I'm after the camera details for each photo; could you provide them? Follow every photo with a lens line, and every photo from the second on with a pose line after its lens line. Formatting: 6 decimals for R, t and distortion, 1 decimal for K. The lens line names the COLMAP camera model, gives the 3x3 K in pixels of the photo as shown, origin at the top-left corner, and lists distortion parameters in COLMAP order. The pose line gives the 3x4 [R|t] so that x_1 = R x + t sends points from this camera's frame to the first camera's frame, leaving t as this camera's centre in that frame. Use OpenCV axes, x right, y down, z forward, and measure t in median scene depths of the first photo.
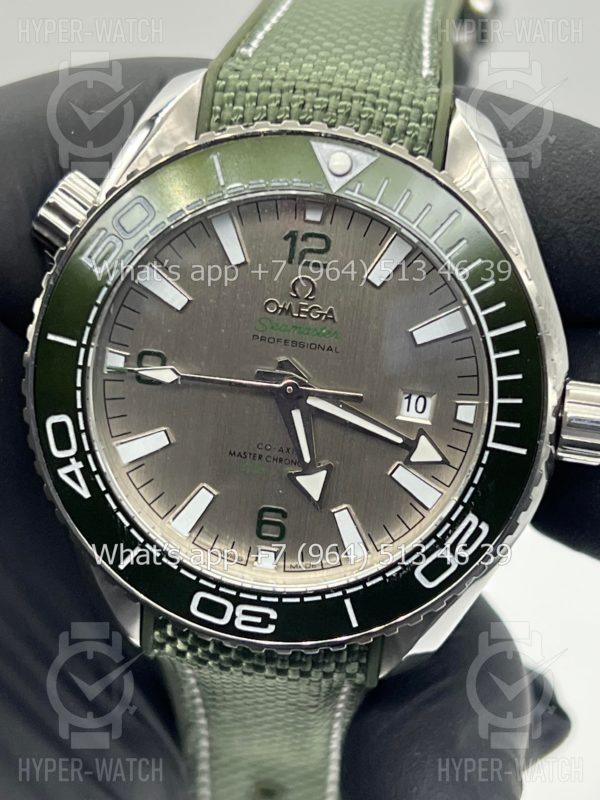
lens RADIAL K [[1850.4, 0, 311.6], [0, 1850.4, 423.0], [0, 0, 1]] dist [0.292621, 0.046600]
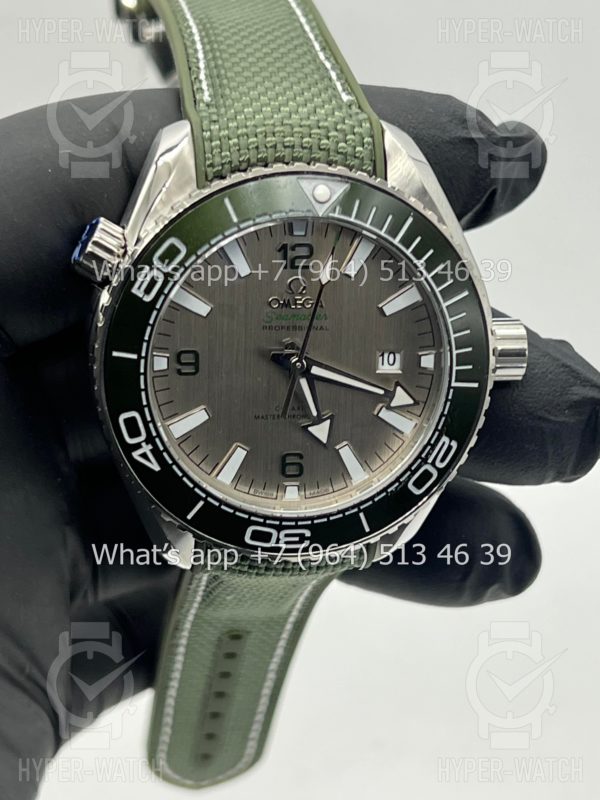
lens RADIAL K [[1820.9, 0, 300.0], [0, 1820.9, 400.0], [0, 0, 1]] dist [0.304916, -0.082195]
pose [[0.965328, -0.158591, 0.207342, -0.281984], [0.133572, 0.982524, 0.129635, -0.160577], [-0.224278, -0.097445, 0.969641, -0.254401]]
